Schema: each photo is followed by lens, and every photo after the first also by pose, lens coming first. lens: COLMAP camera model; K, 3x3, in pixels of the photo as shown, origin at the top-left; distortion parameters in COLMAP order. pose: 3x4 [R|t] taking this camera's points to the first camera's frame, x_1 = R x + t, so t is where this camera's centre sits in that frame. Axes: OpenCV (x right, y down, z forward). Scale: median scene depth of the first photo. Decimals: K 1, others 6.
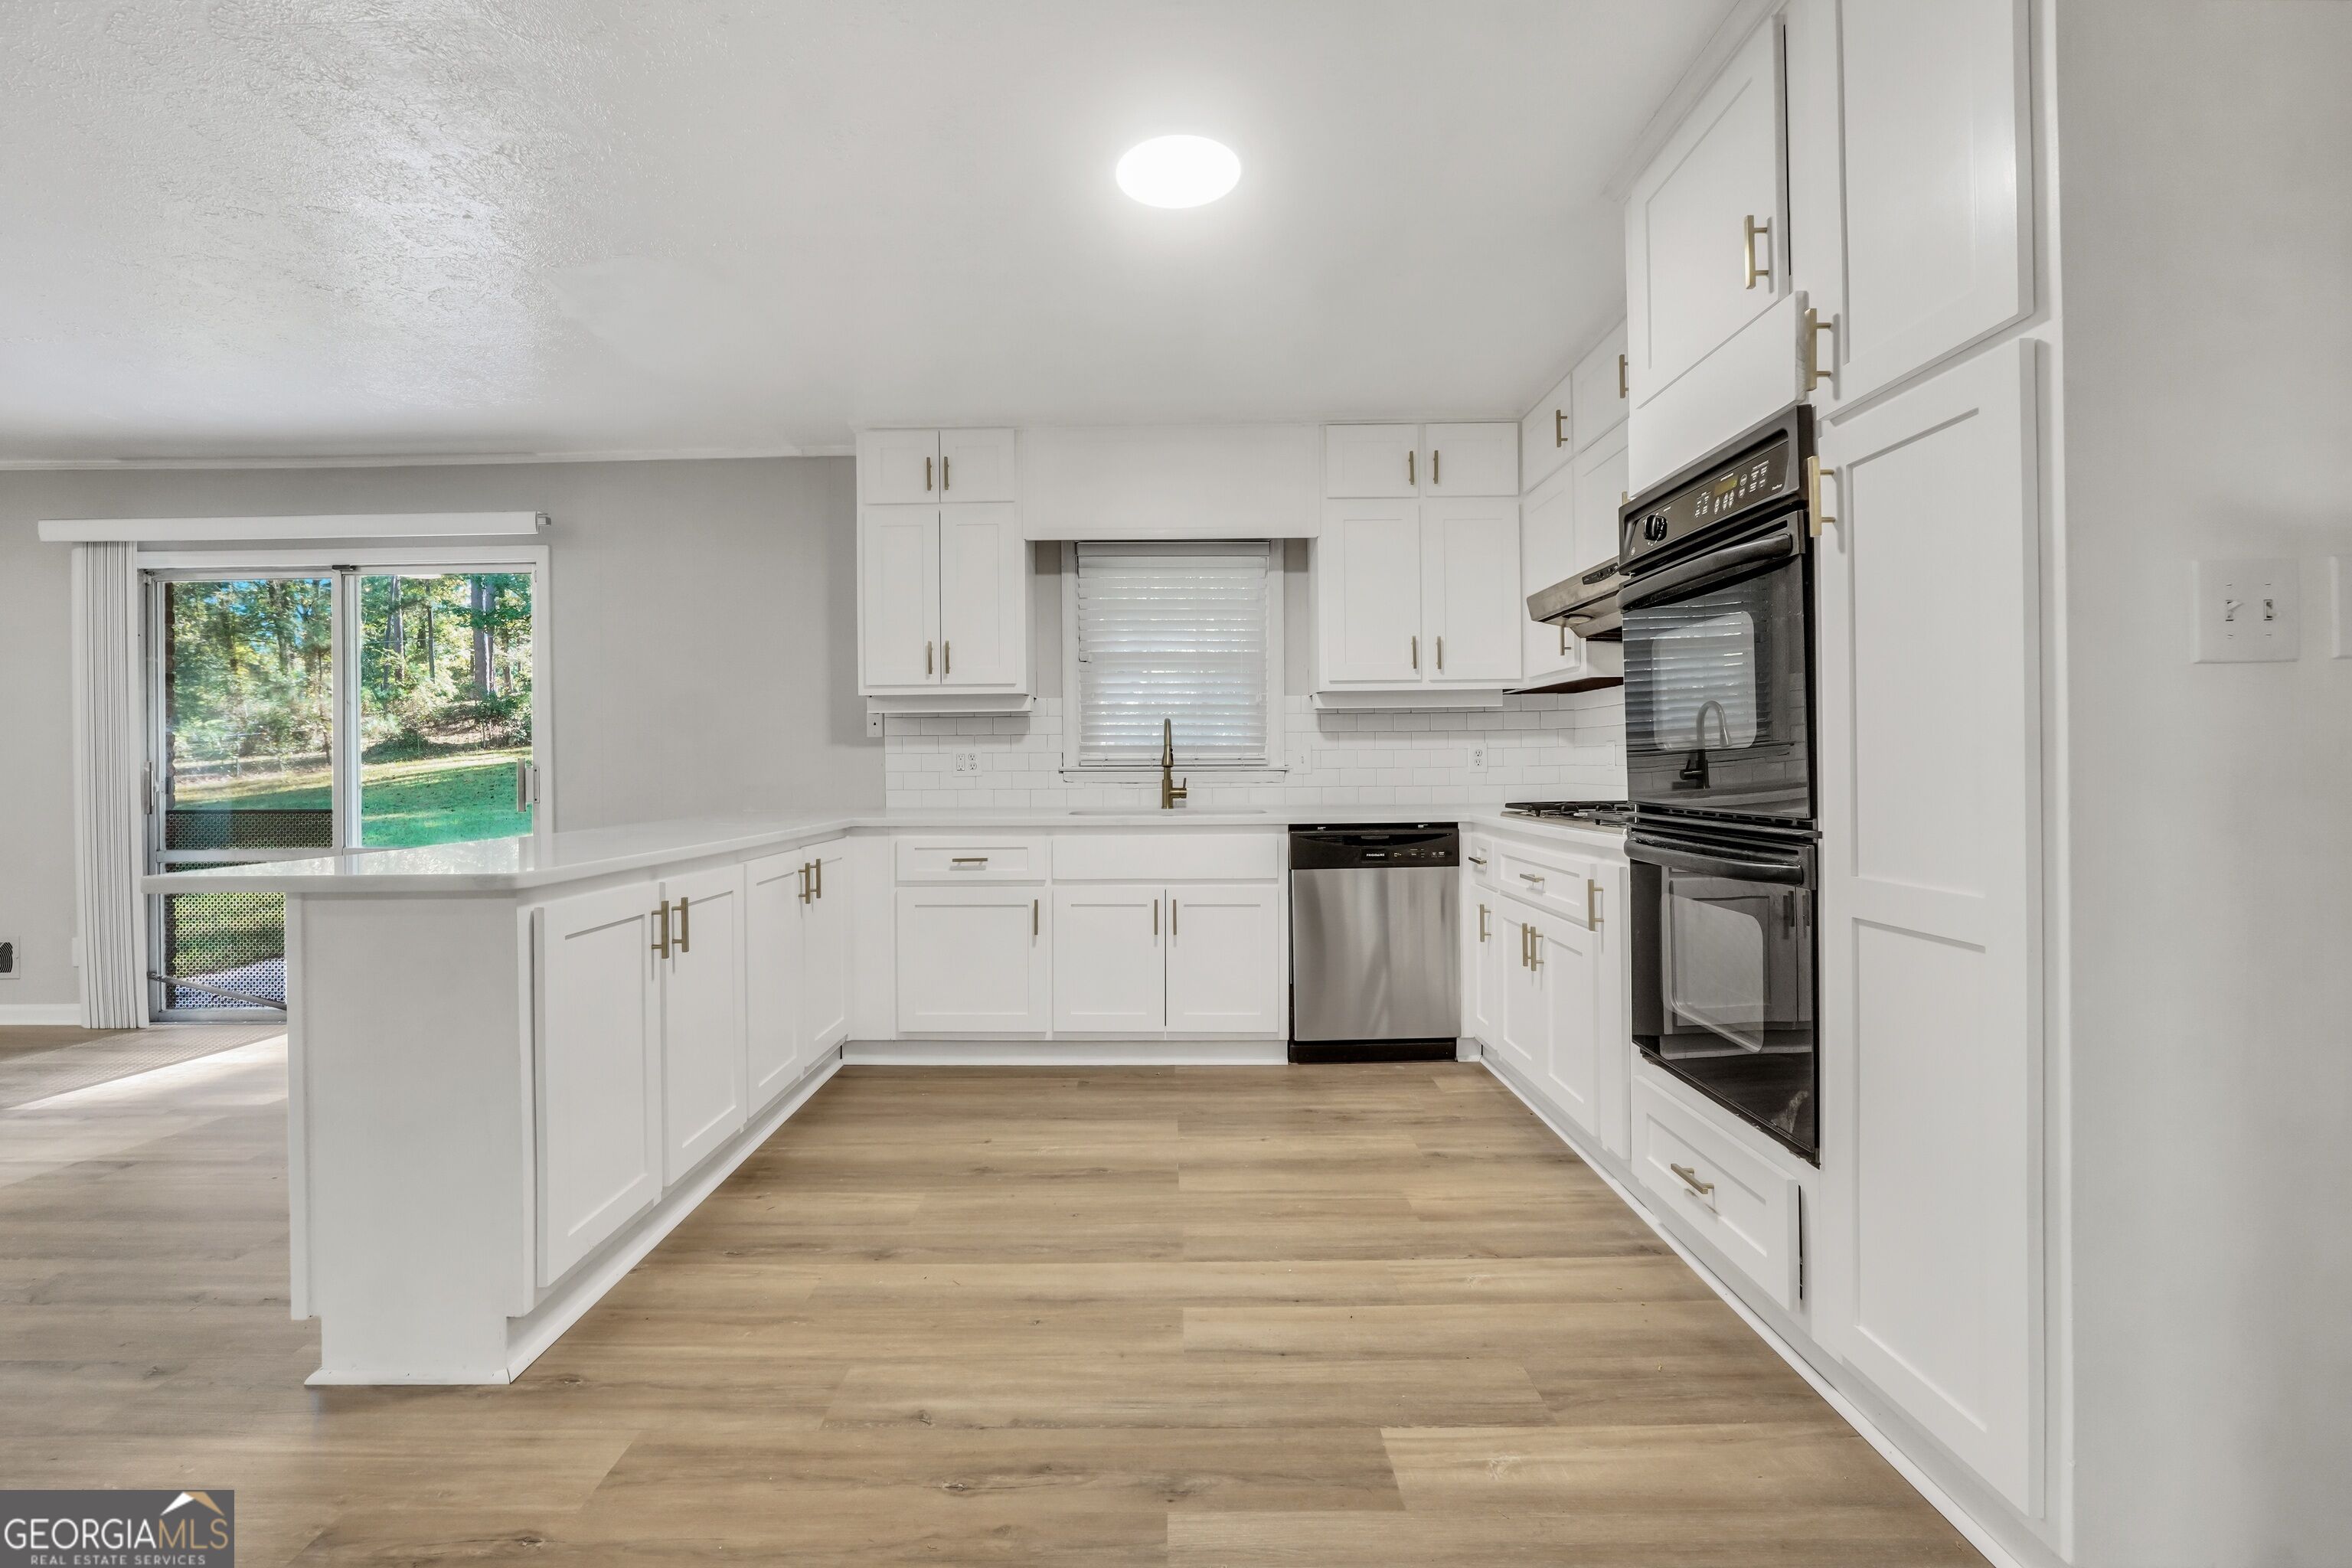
lens RADIAL K [[994.2, 0, 1158.4], [0, 994.2, 768.1], [0, 0, 1]] dist [-0.019175, 0.007257]
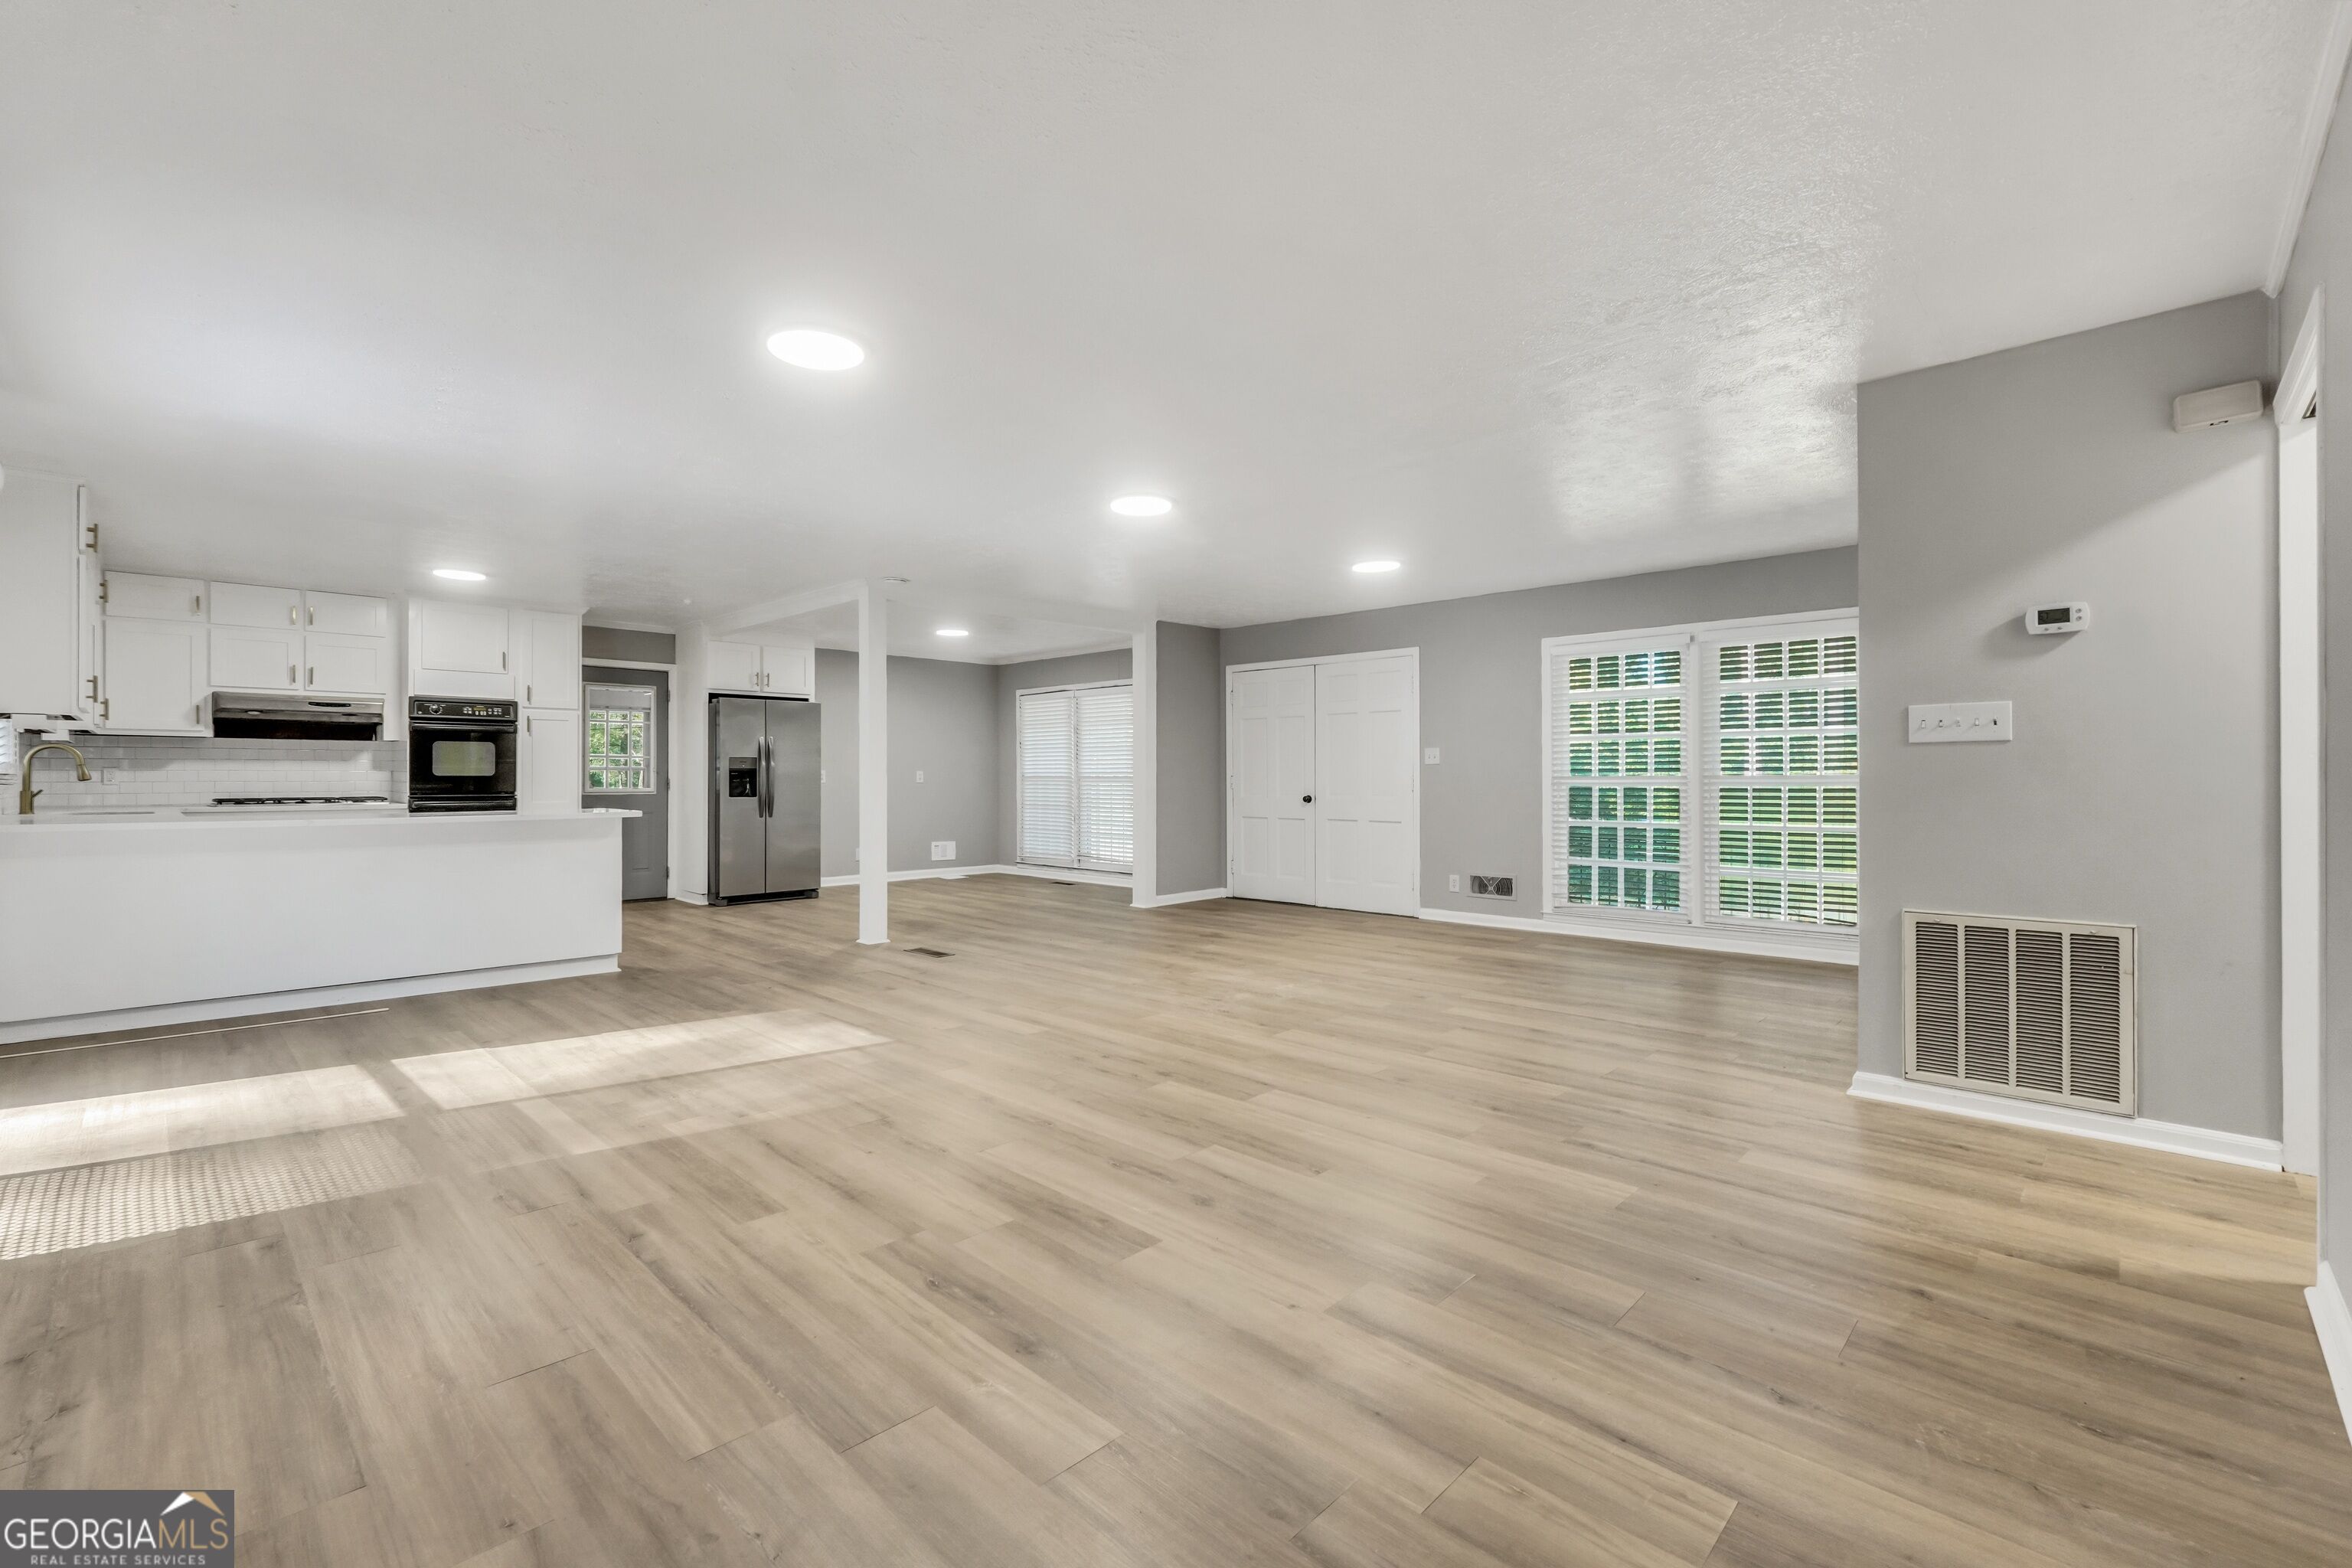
lens RADIAL K [[1011.4, 0, 1157.3], [0, 1011.4, 775.0], [0, 0, 1]] dist [-0.020395, 0.007417]
pose [[-0.720729, 0.013093, 0.693093, -2.209442], [0.010667, 0.999913, -0.007798, 0.019127], [-0.693135, 0.001773, -0.720806, 1.081010]]
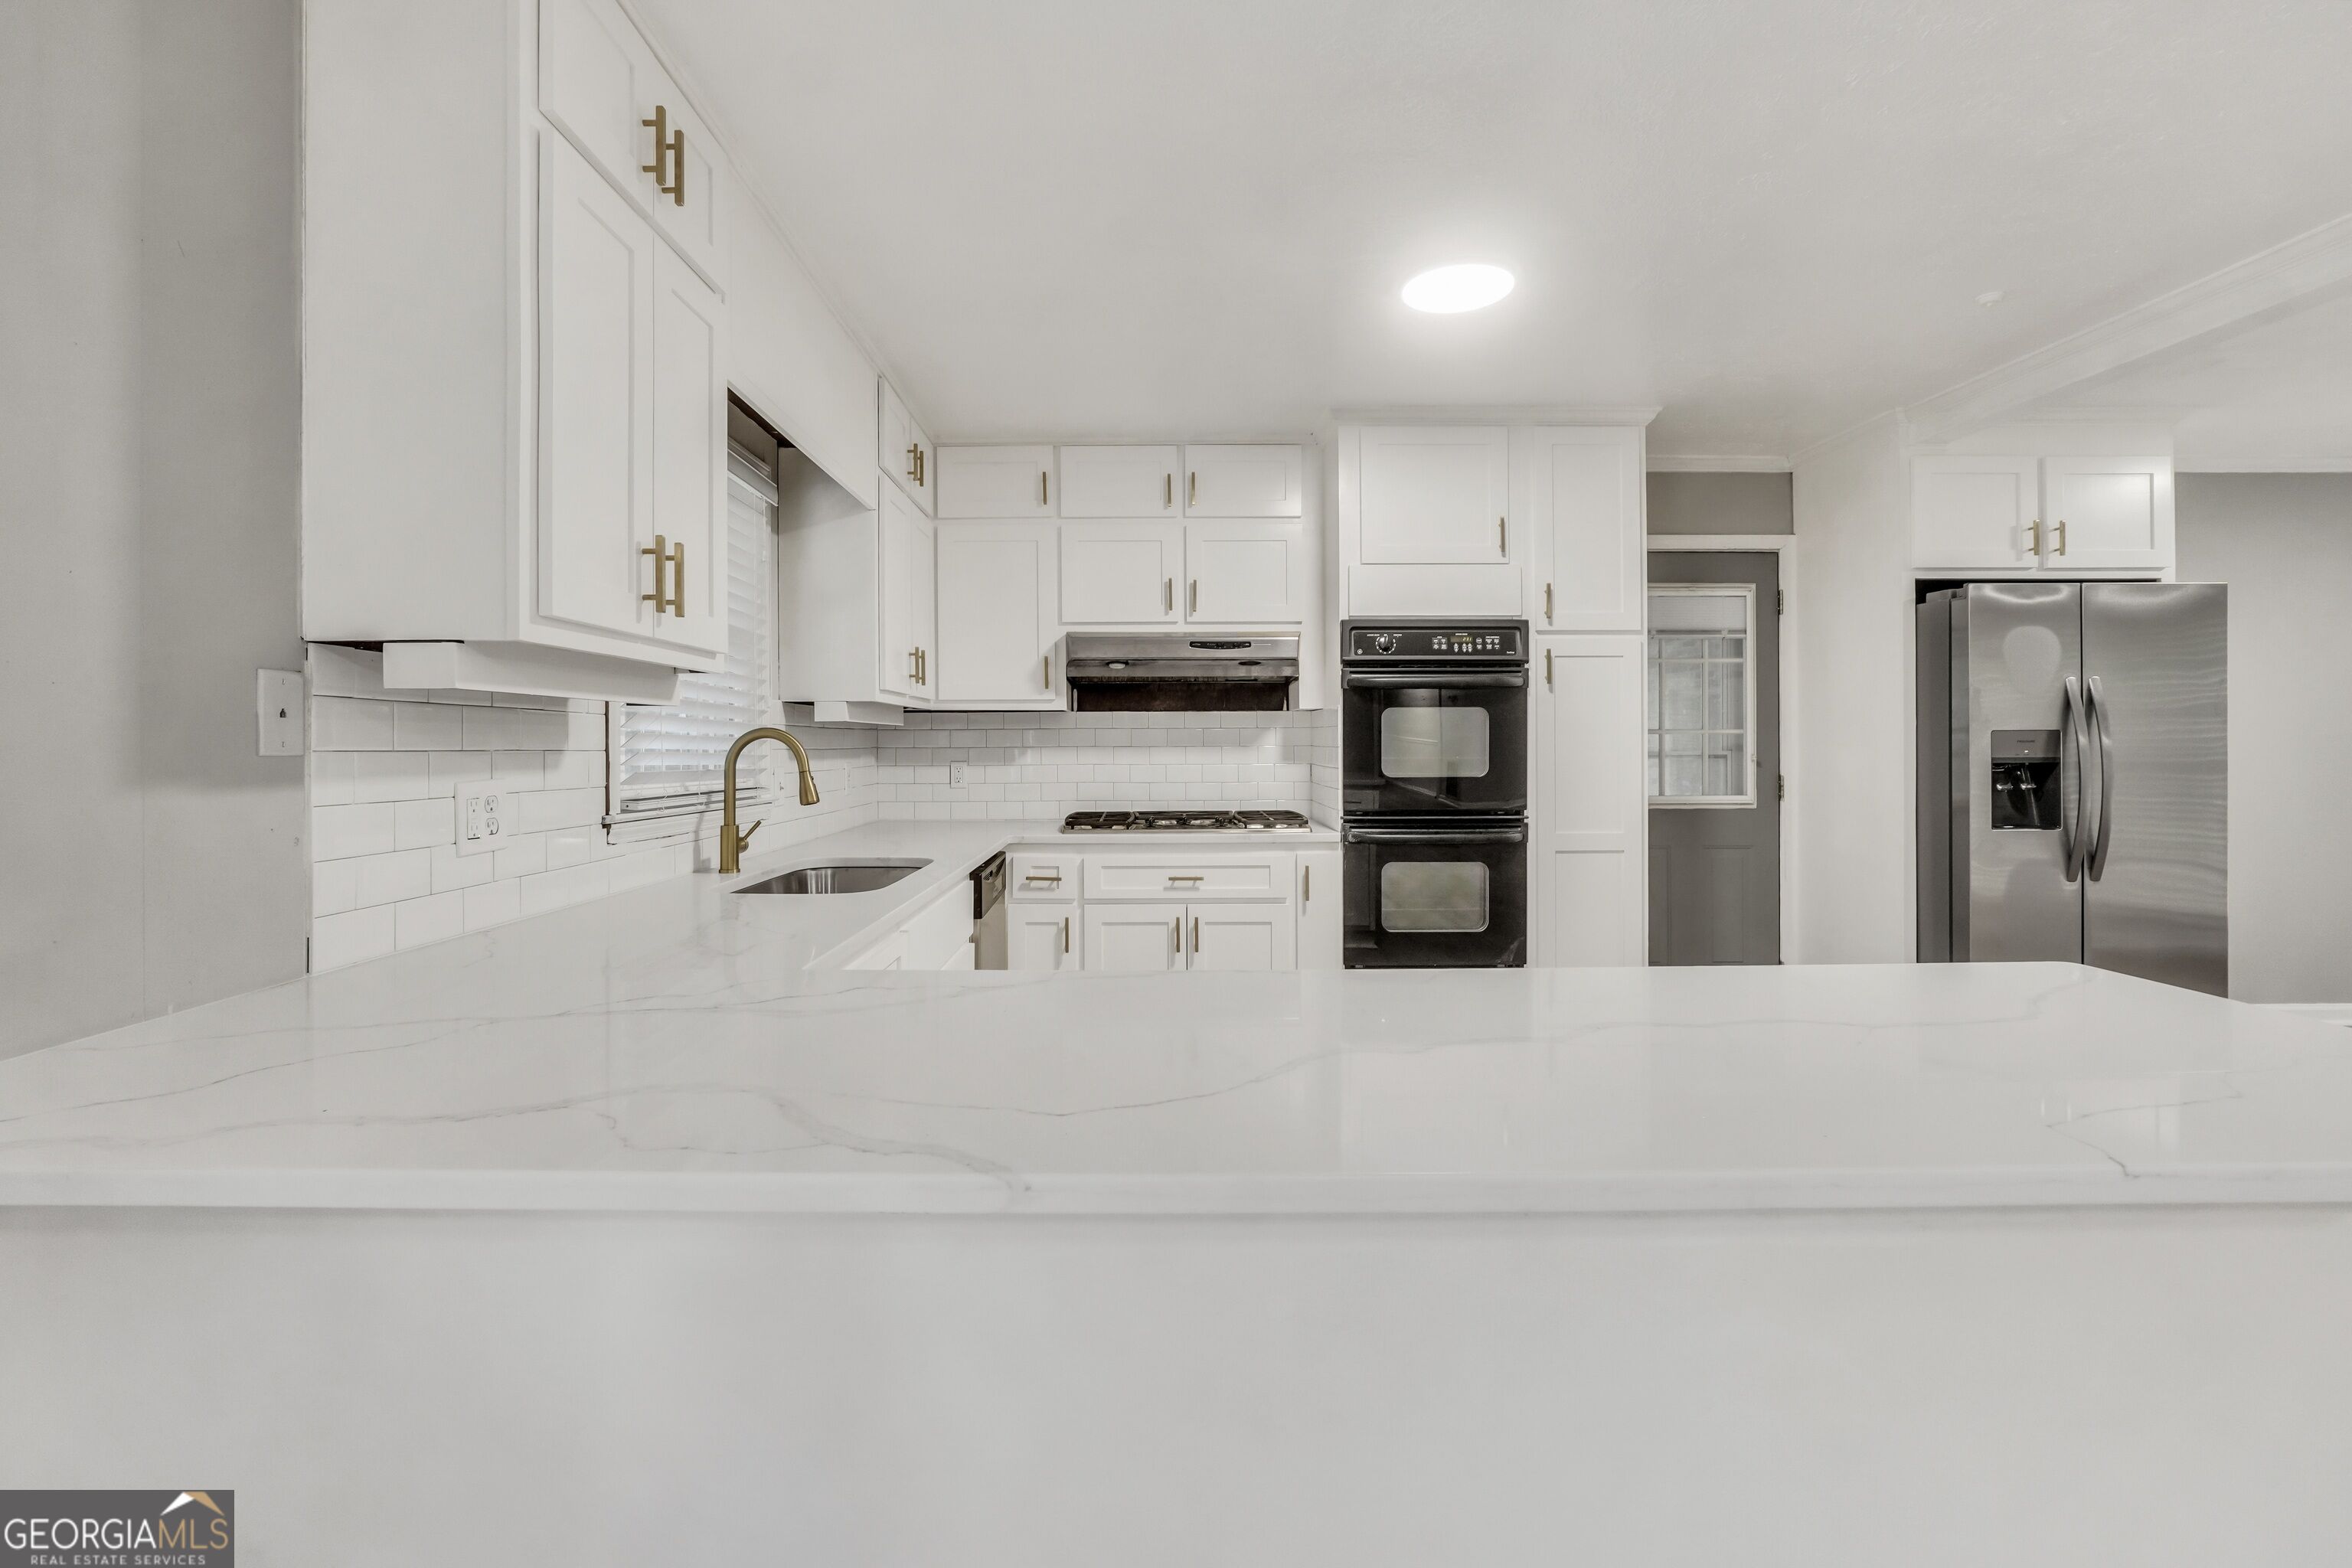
lens RADIAL K [[1016.5, 0, 1151.5], [0, 1016.5, 739.4], [0, 0, 1]] dist [-0.015046, 0.000246]
pose [[-0.017521, 0.016415, 0.999712, -0.735155], [0.007202, 0.999841, -0.016291, -0.035139], [-0.999821, 0.006914, -0.017637, 0.879486]]
